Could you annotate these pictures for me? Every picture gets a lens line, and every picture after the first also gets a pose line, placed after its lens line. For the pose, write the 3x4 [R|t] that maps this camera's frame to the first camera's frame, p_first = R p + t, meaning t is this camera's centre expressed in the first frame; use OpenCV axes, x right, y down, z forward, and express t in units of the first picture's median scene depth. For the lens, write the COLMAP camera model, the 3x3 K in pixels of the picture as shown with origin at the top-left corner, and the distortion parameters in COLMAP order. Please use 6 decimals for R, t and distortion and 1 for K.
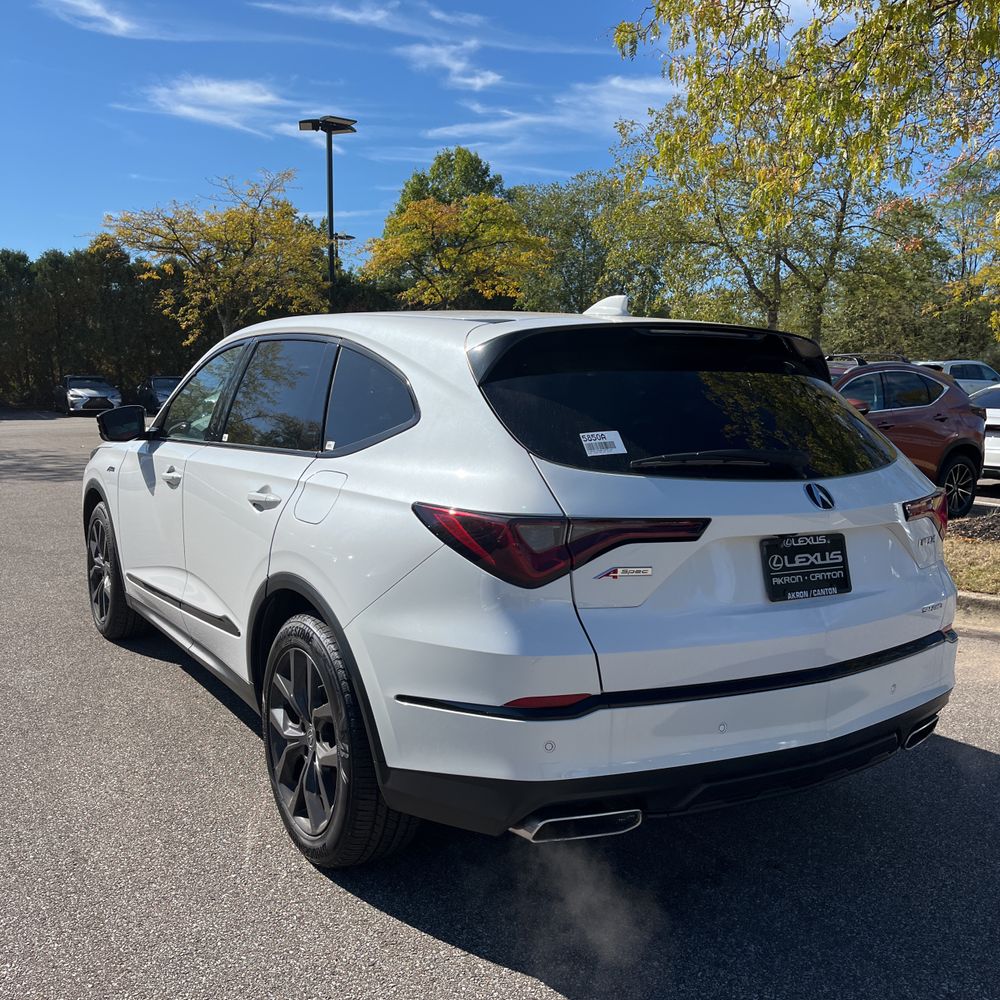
lens RADIAL K [[1012.4, 0, 502.2], [0, 1012.4, 493.9], [0, 0, 1]] dist [0.028287, 0.000000]
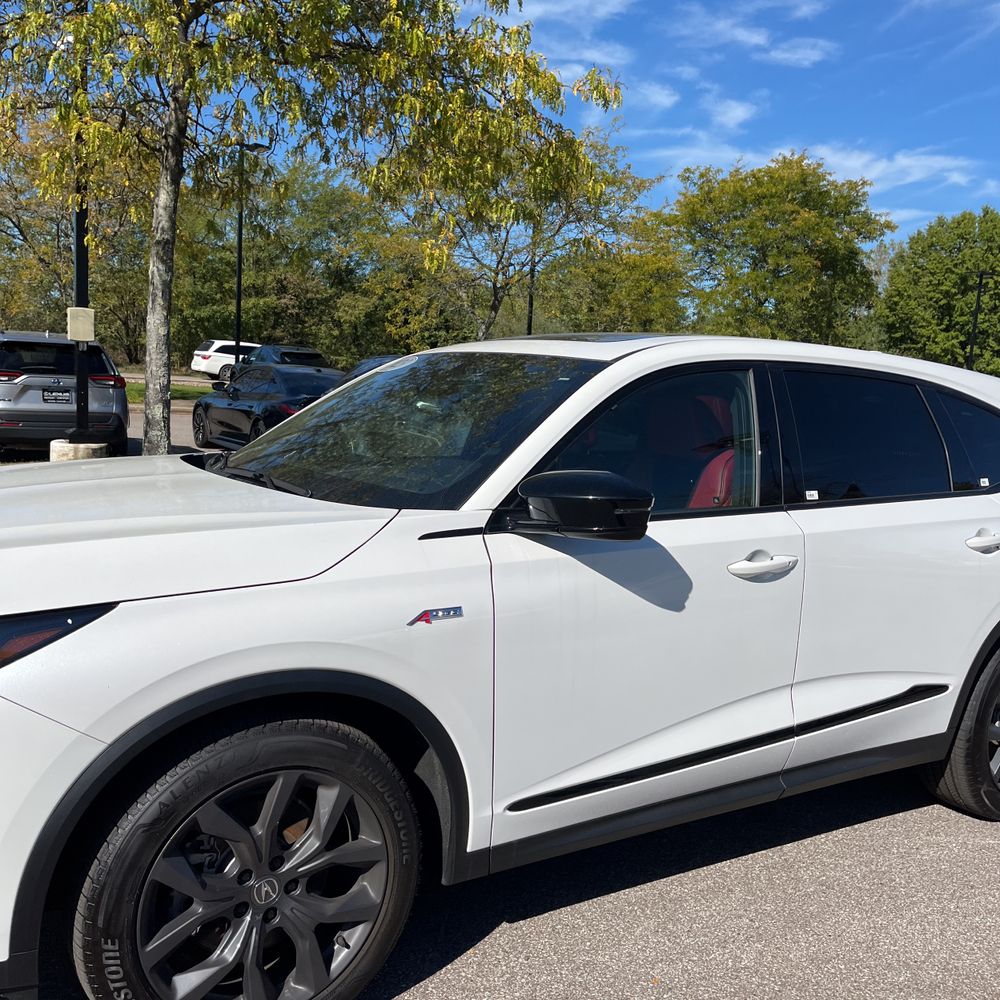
lens RADIAL K [[1012.4, 0, 484.0], [0, 1012.4, 506.0], [0, 0, 1]] dist [0.028287, 0.000000]
pose [[0.014652, -0.141458, 0.989836, -1.273078], [0.057457, 0.988425, 0.140406, -0.208173], [-0.998240, 0.054816, 0.022610, 1.487286]]
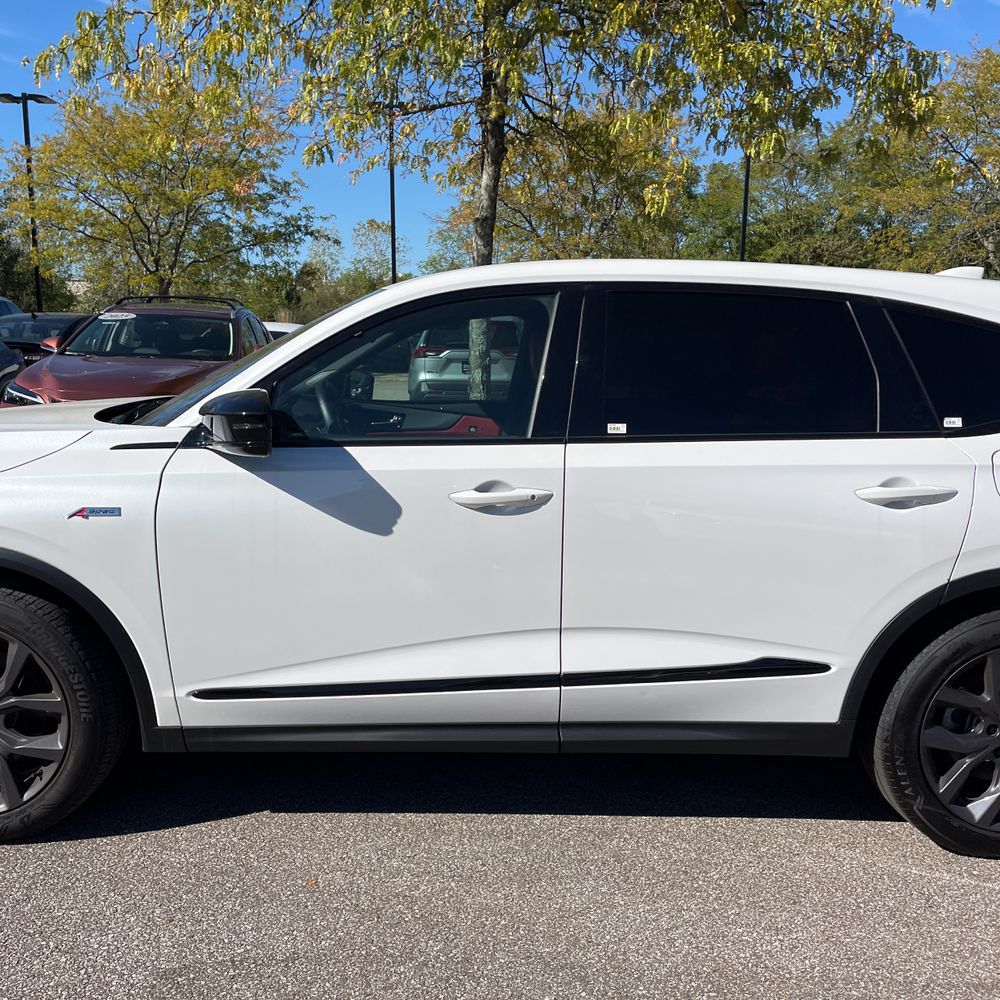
lens RADIAL K [[1012.4, 0, 489.5], [0, 1012.4, 505.3], [0, 0, 1]] dist [0.028287, 0.000000]
pose [[0.525775, -0.148872, 0.837495, -1.111227], [0.085597, 0.988828, 0.122035, -0.116478], [-0.846306, 0.007525, 0.532644, 0.838307]]
